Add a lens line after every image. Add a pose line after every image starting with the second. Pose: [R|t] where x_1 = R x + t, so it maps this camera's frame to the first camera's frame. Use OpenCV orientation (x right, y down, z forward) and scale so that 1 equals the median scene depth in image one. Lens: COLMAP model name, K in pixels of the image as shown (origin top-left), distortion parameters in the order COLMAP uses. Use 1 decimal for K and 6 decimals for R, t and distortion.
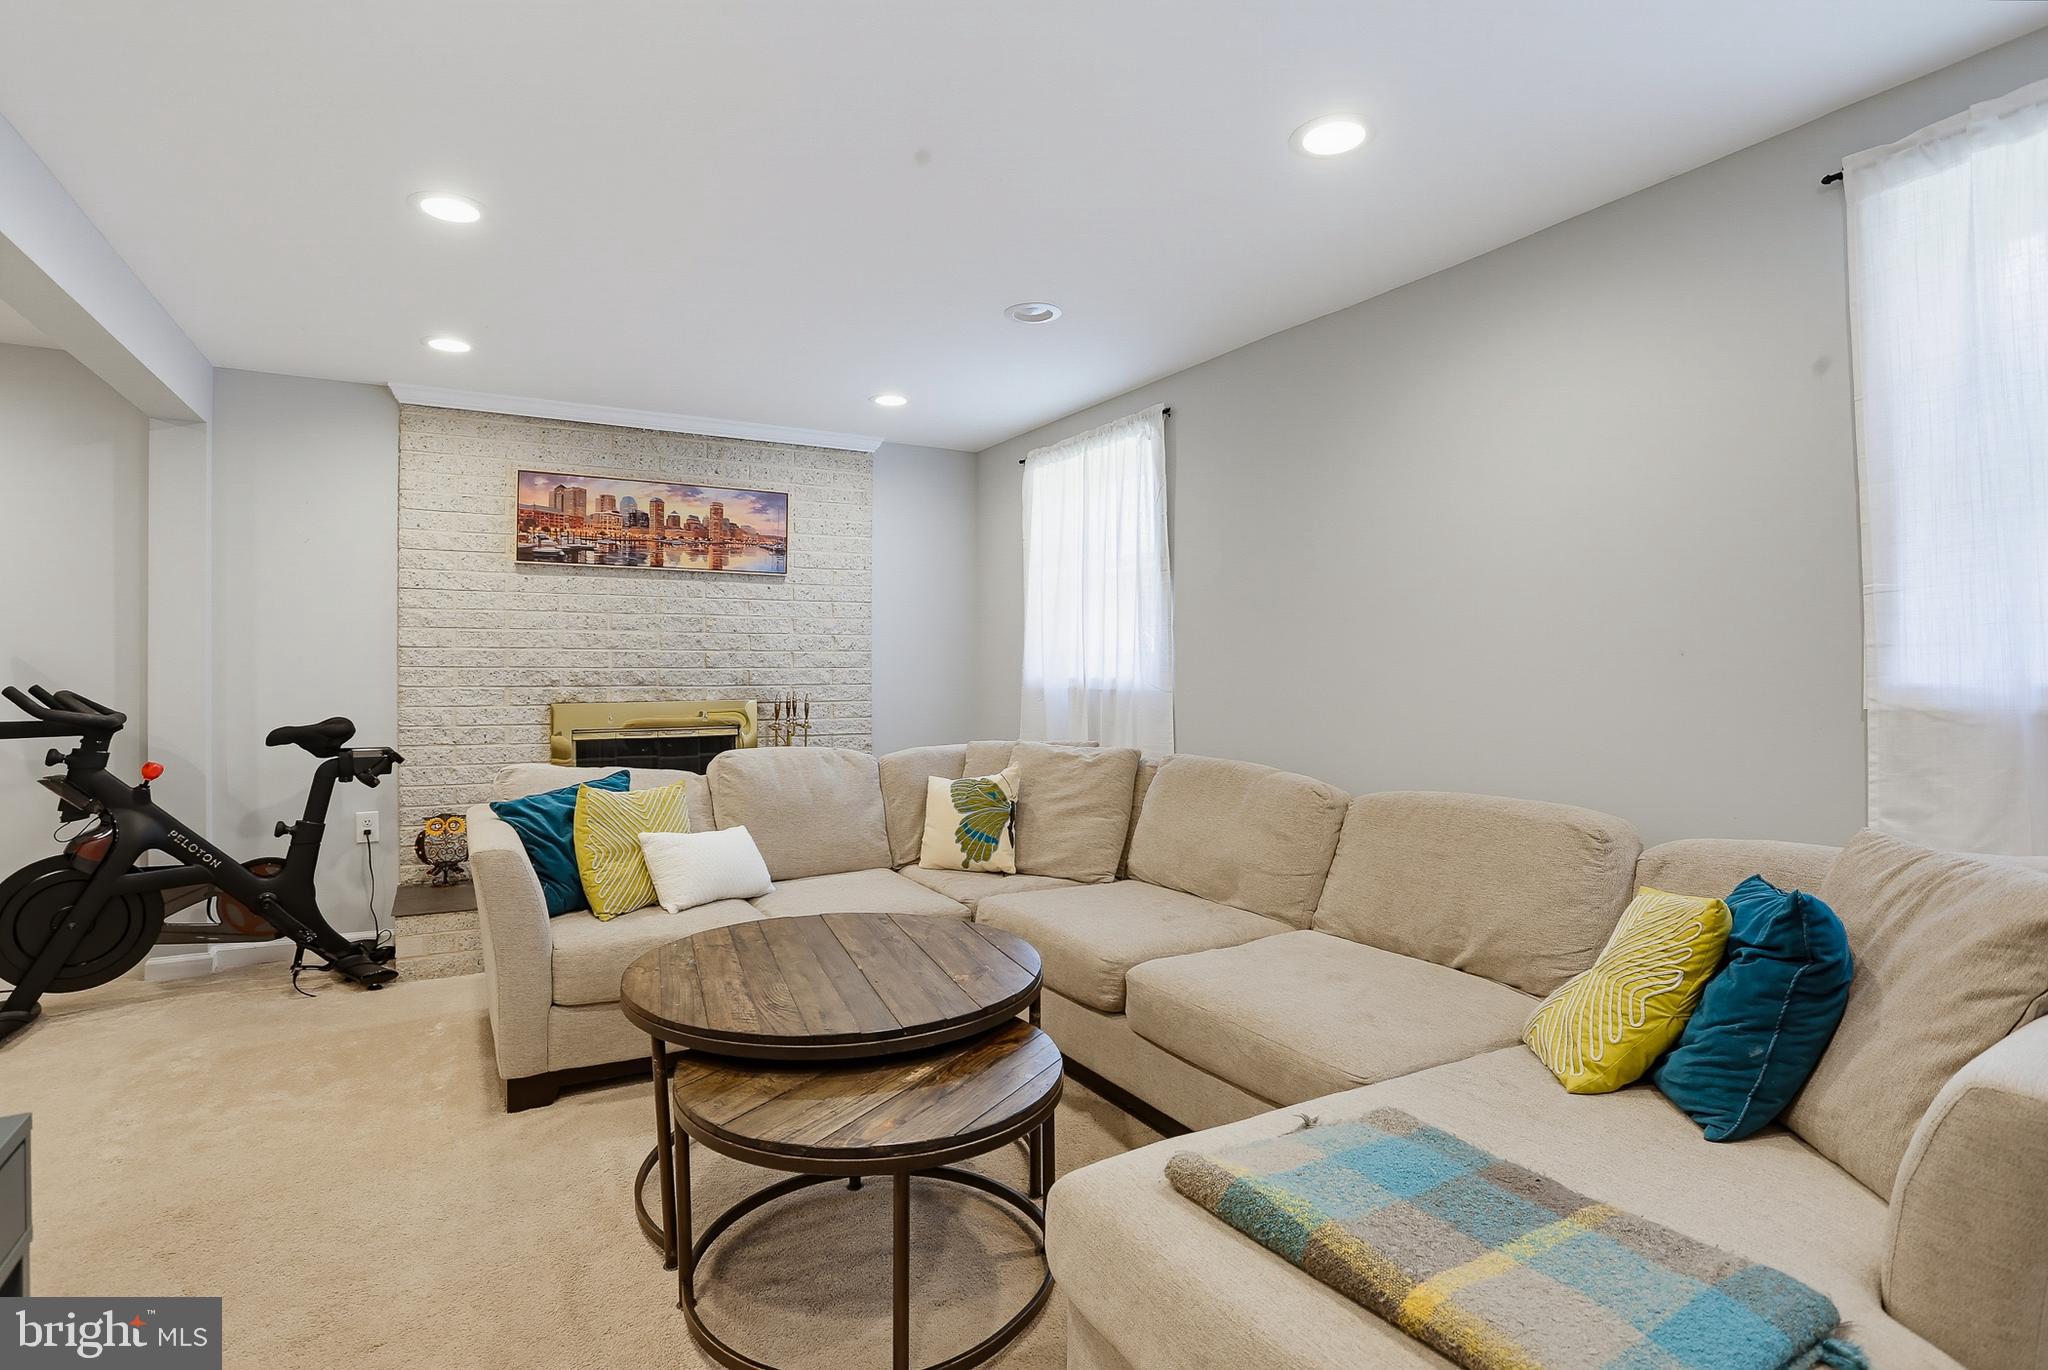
lens RADIAL K [[1036.0, 0, 1008.8], [0, 1036.0, 678.2], [0, 0, 1]] dist [-0.029940, 0.000363]
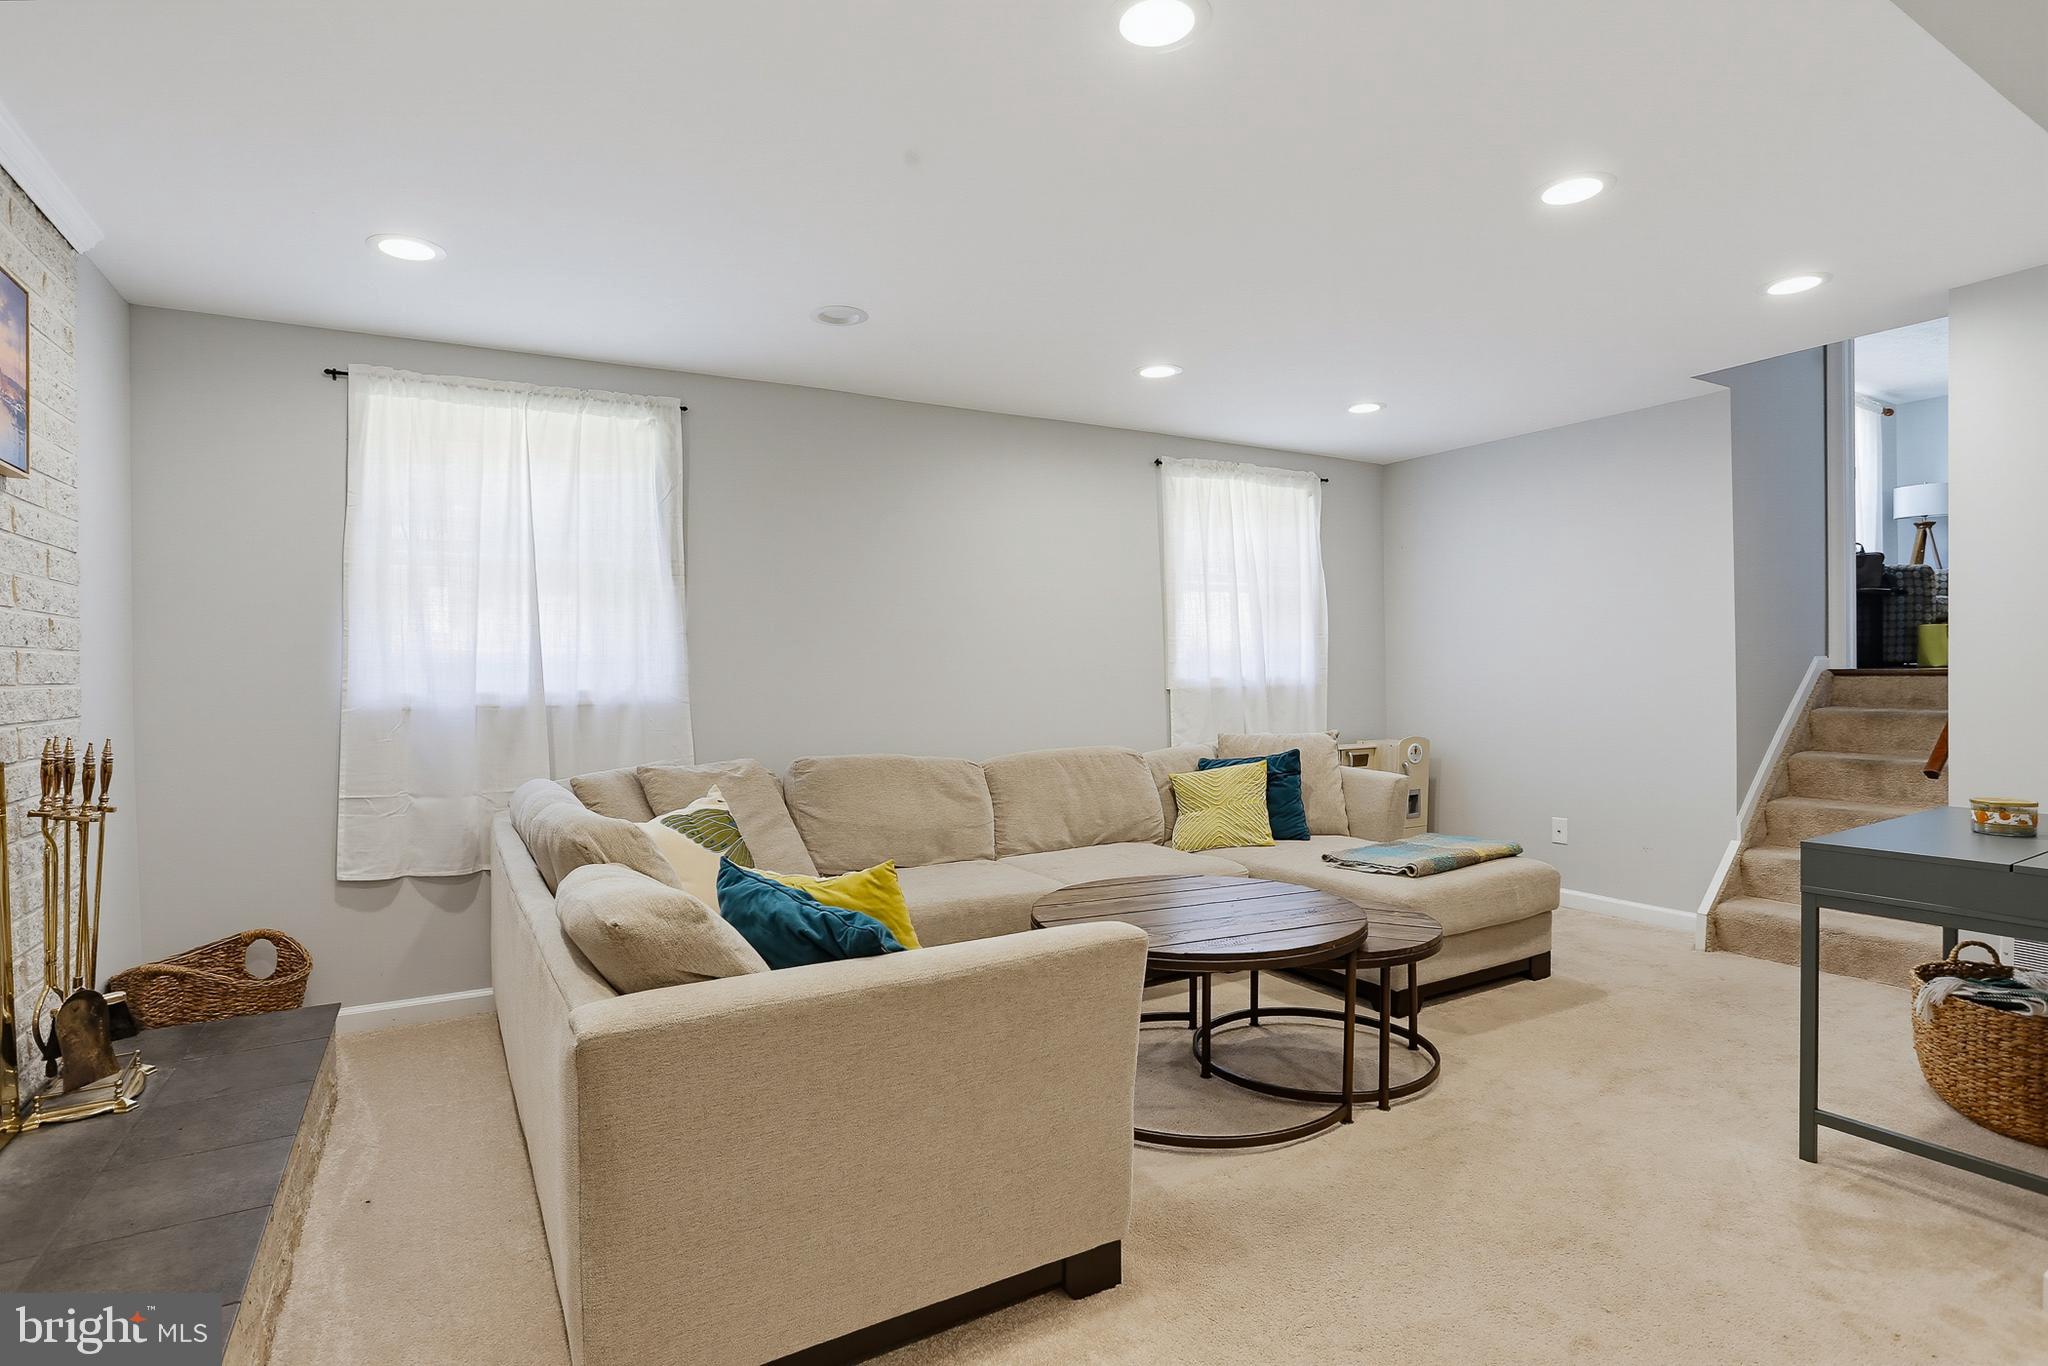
lens RADIAL K [[1036.0, 0, 1008.8], [0, 1036.0, 676.2], [0, 0, 1]] dist [-0.029940, 0.000363]
pose [[-0.015683, -0.014523, 0.999772, -0.567665], [0.012457, 0.999814, 0.014719, -0.014668], [-0.999799, 0.012685, -0.015499, 0.500143]]
